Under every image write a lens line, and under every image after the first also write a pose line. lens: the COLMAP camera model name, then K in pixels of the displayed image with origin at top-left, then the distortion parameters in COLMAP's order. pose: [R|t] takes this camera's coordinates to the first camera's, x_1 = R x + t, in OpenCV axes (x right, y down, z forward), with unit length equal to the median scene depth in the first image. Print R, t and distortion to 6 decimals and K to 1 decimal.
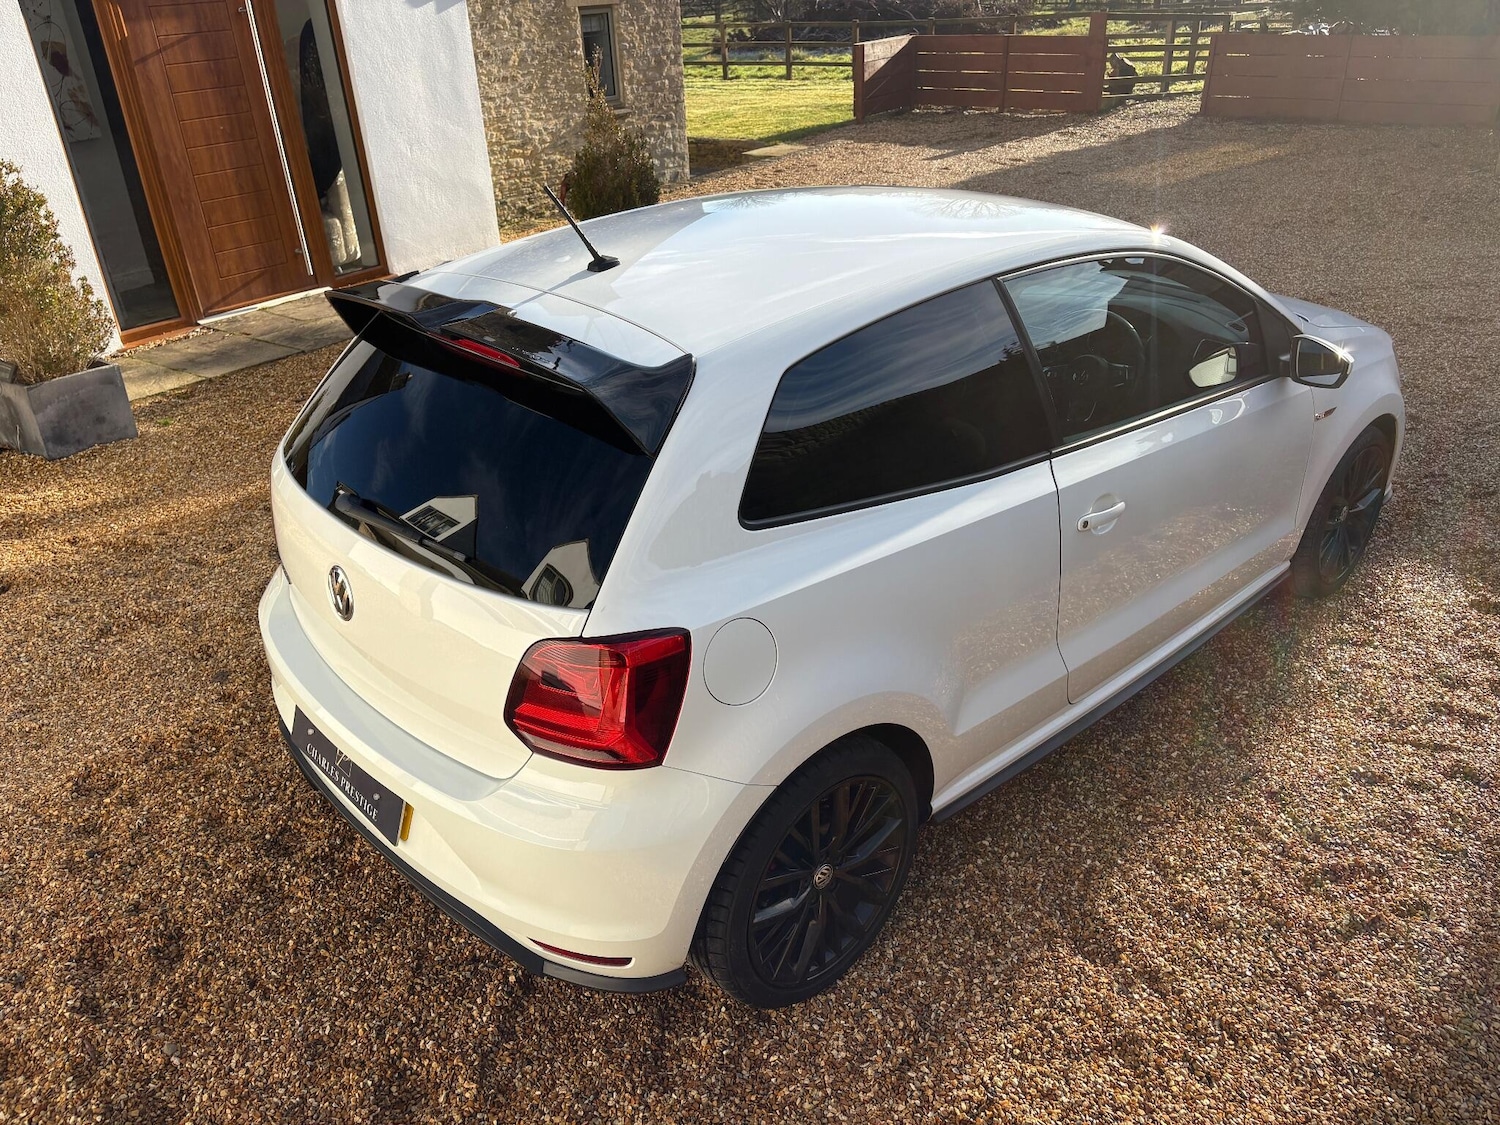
lens RADIAL K [[1137.5, 0, 744.0], [0, 1137.5, 569.4], [0, 0, 1]] dist [0.046378, -0.031419]
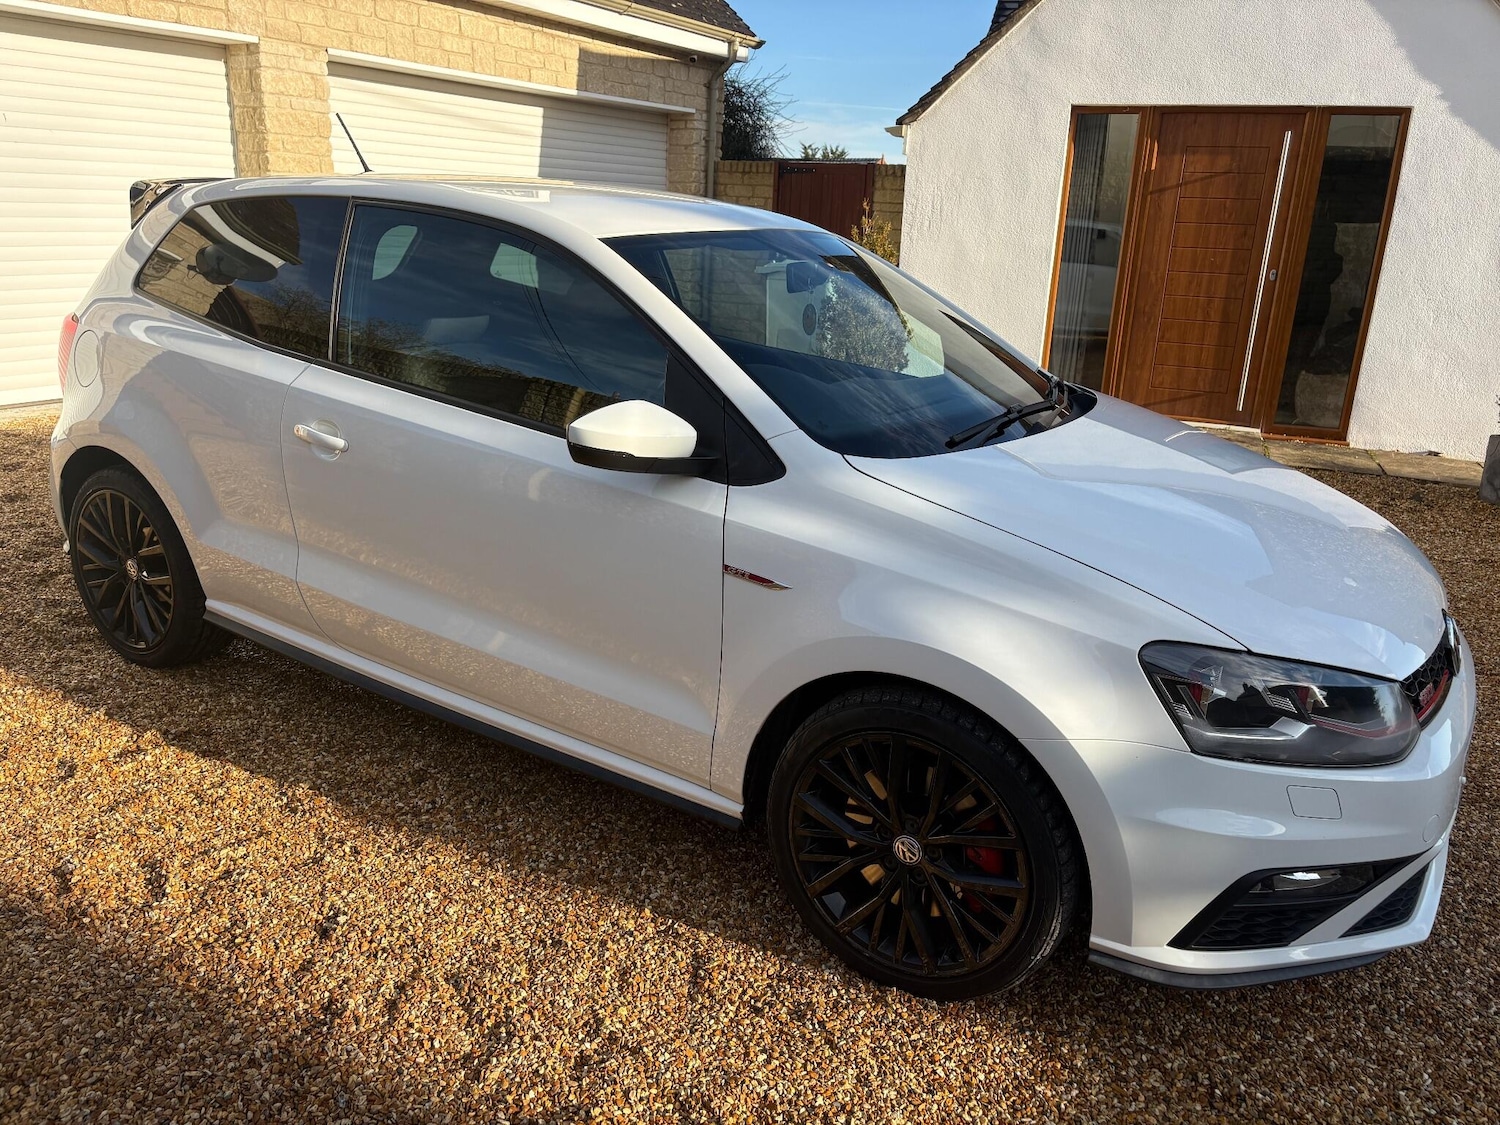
lens RADIAL K [[1134.3, 0, 750.0], [0, 1134.3, 562.5], [0, 0, 1]] dist [0.064652, -0.065511]
pose [[0.251819, 0.344342, -0.904442, 1.392443], [-0.499778, 0.846567, 0.183157, -0.347500], [0.828740, 0.405897, 0.385276, 0.971227]]
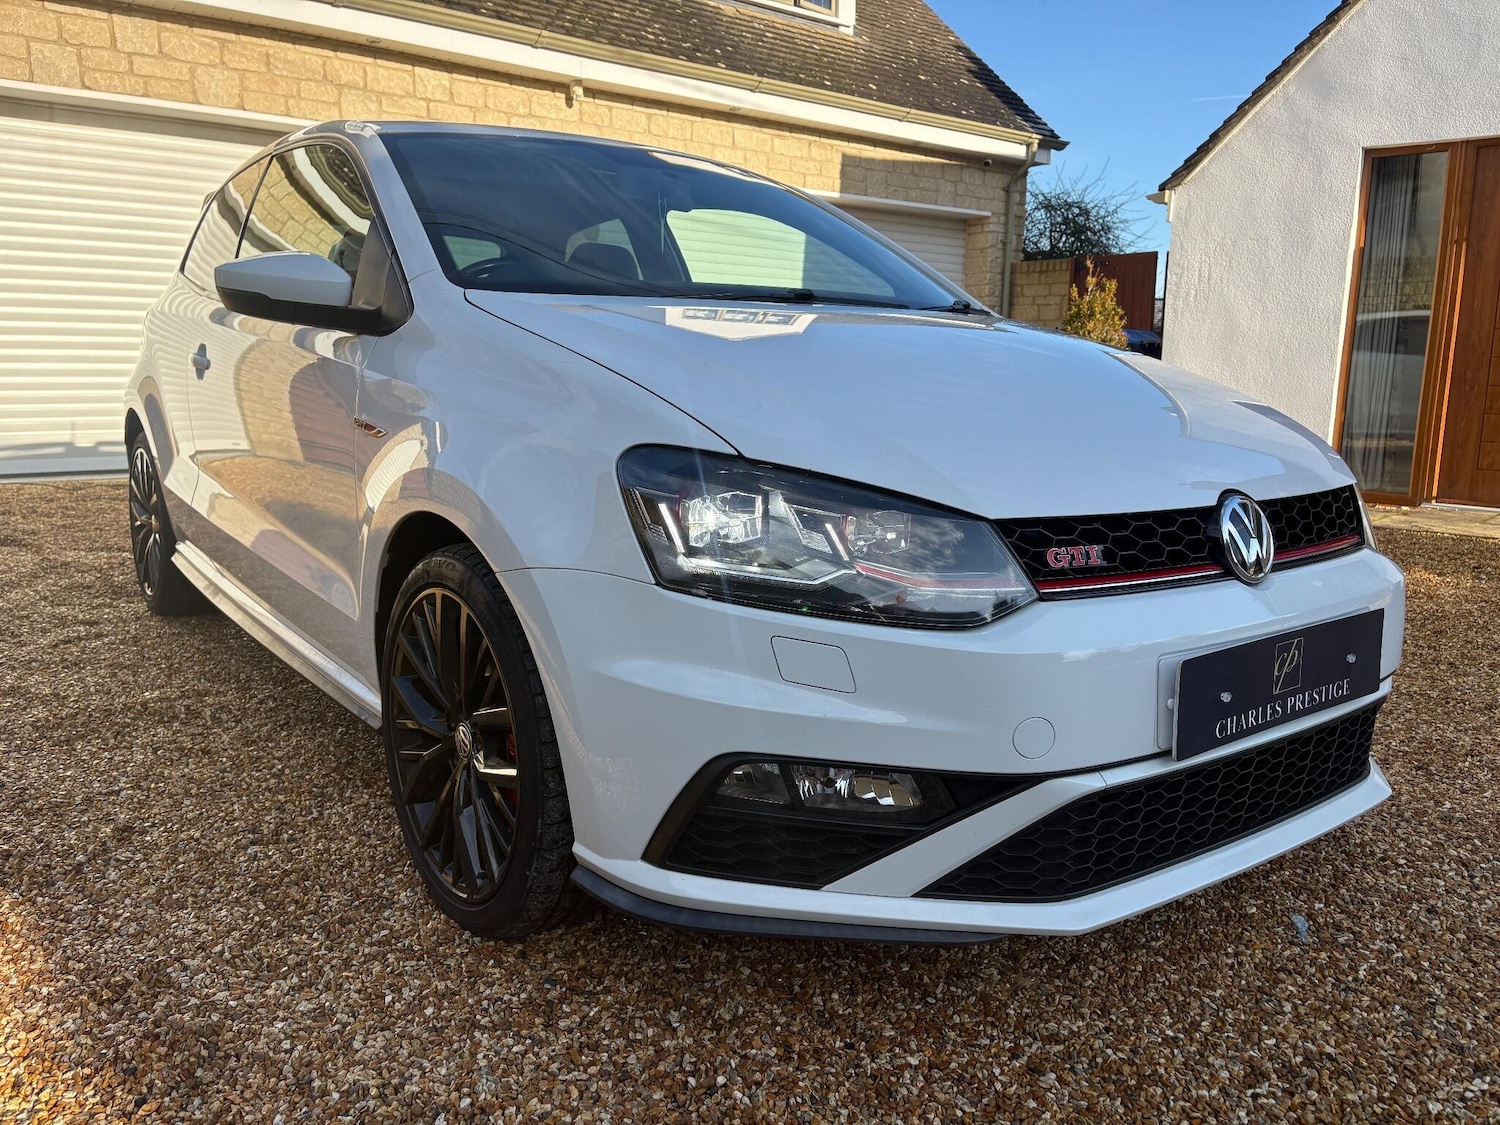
lens RADIAL K [[1143.5, 0, 750.0], [0, 1143.5, 562.5], [0, 0, 1]] dist [0.007280, 0.013809]
pose [[-0.132999, 0.210143, -0.968582, 1.371108], [-0.477702, 0.842668, 0.248419, -0.425686], [0.868396, 0.495733, -0.011688, 1.621856]]
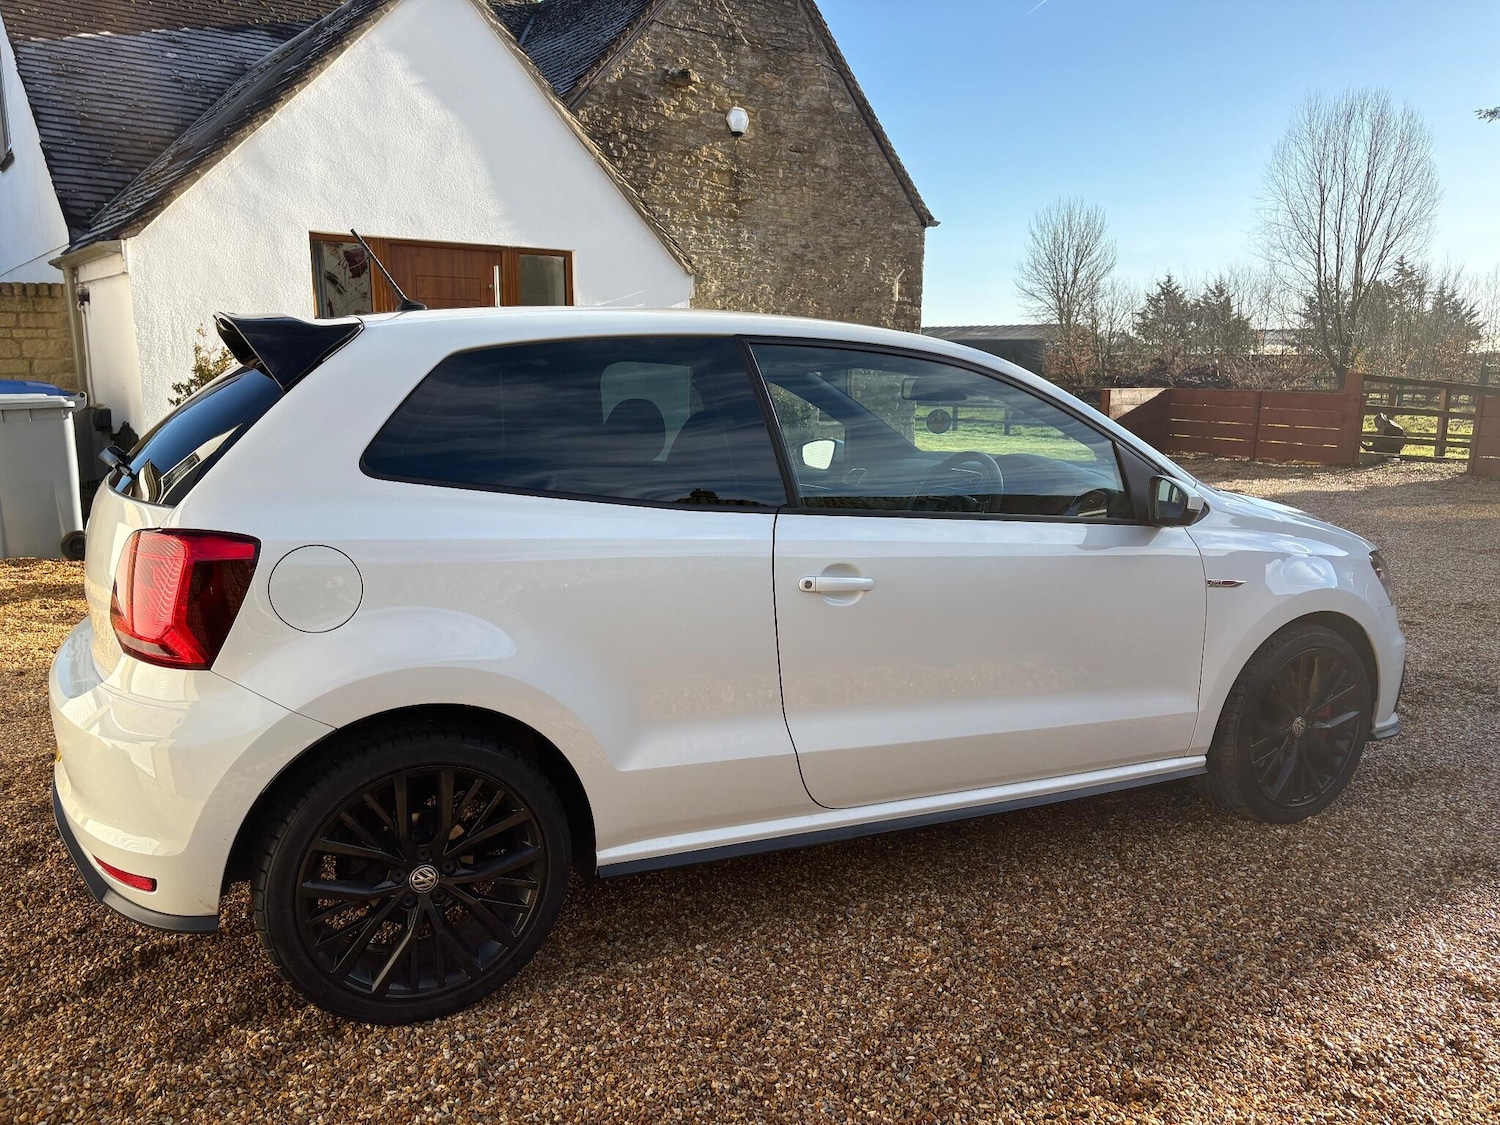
lens RADIAL K [[1127.7, 0, 751.5], [0, 1127.7, 564.6], [0, 0, 1]] dist [0.074339, -0.078867]
pose [[0.959671, 0.101750, -0.262064, 0.479464], [-0.174898, 0.945923, -0.273205, 0.204840], [0.220094, 0.308021, 0.925571, 0.099646]]
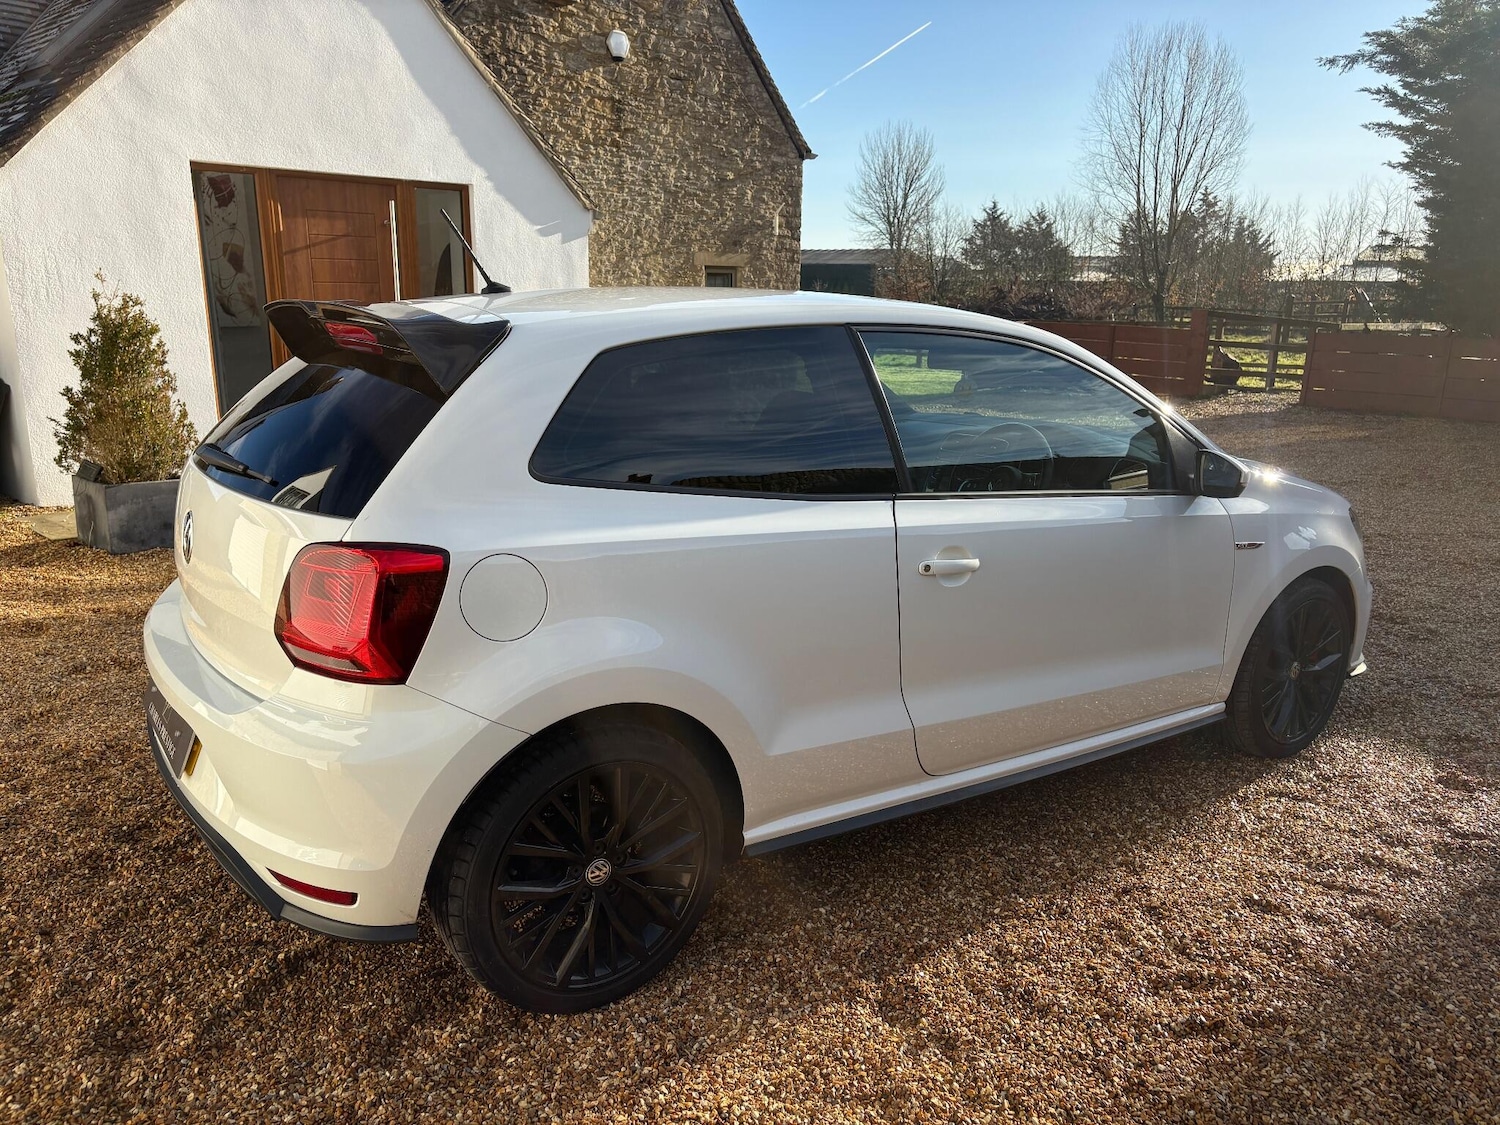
lens RADIAL K [[1134.3, 0, 750.0], [0, 1134.3, 562.5], [0, 0, 1]] dist [0.064652, -0.065511]
pose [[0.989090, 0.089150, -0.117277, 0.250002], [-0.114785, 0.965385, -0.234213, 0.200055], [0.092337, 0.245120, 0.965086, 0.018254]]
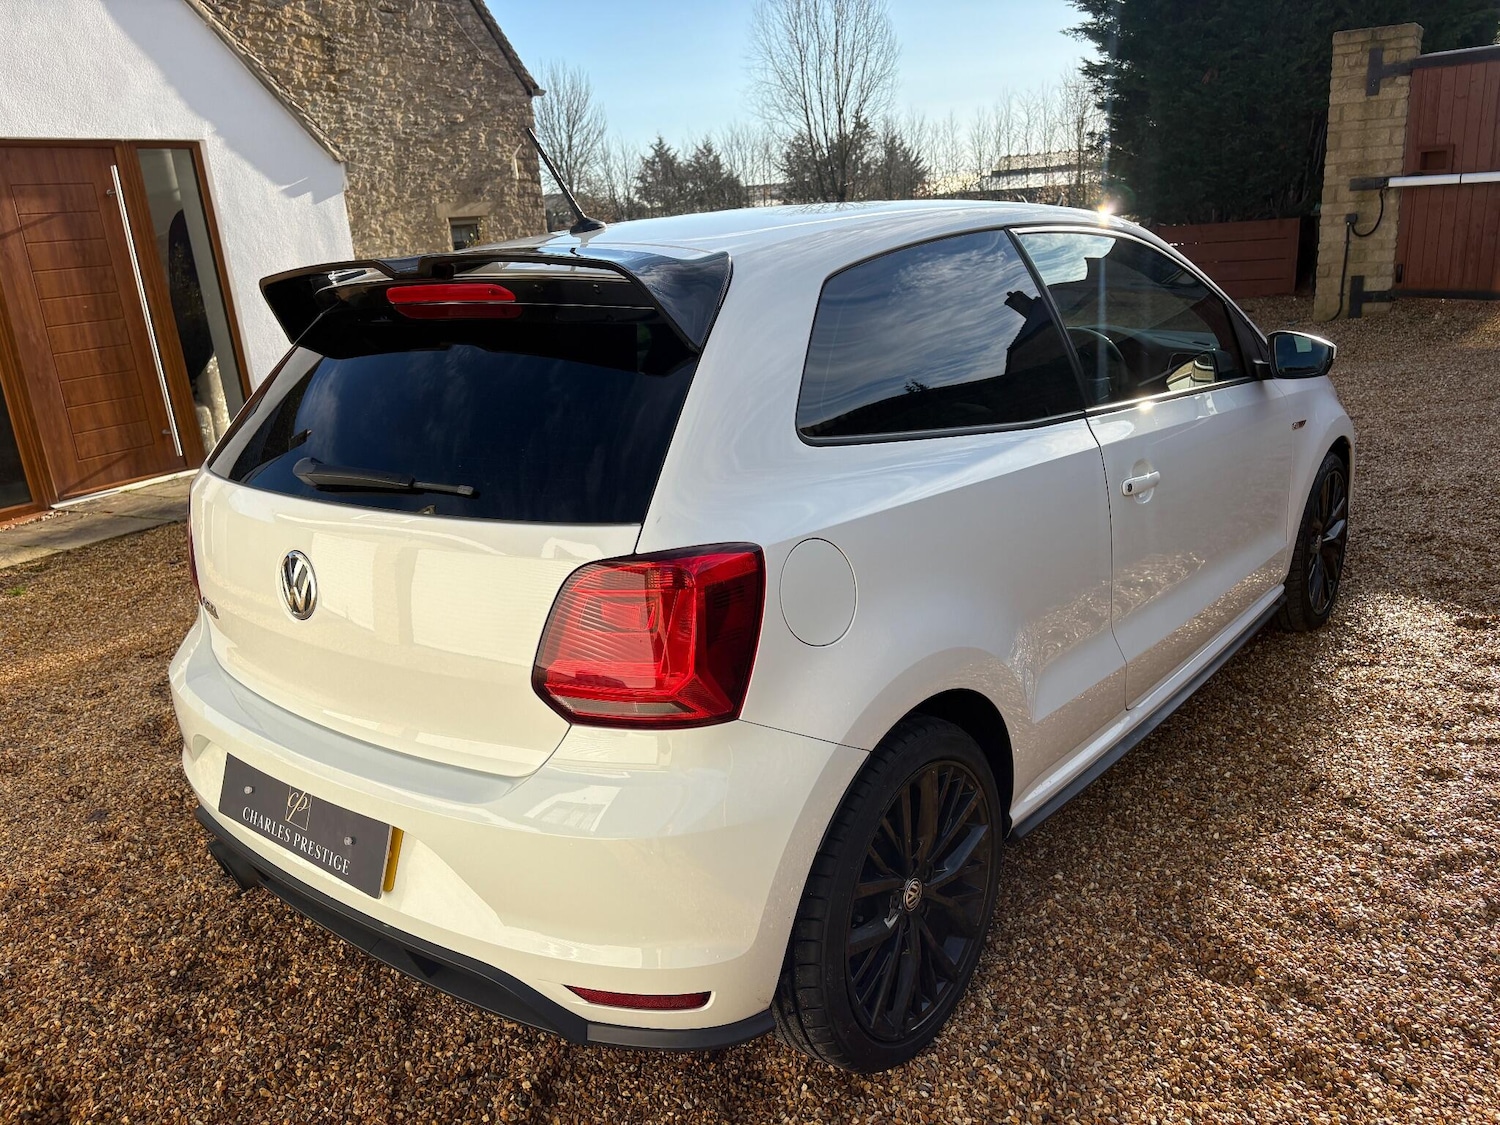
lens RADIAL K [[1134.3, 0, 750.0], [0, 1134.3, 562.5], [0, 0, 1]] dist [0.064652, -0.065511]
pose [[0.989869, -0.066270, 0.125567, -0.116356], [0.089945, 0.976982, -0.193433, 0.162053], [-0.109858, 0.202767, 0.973045, 0.148276]]
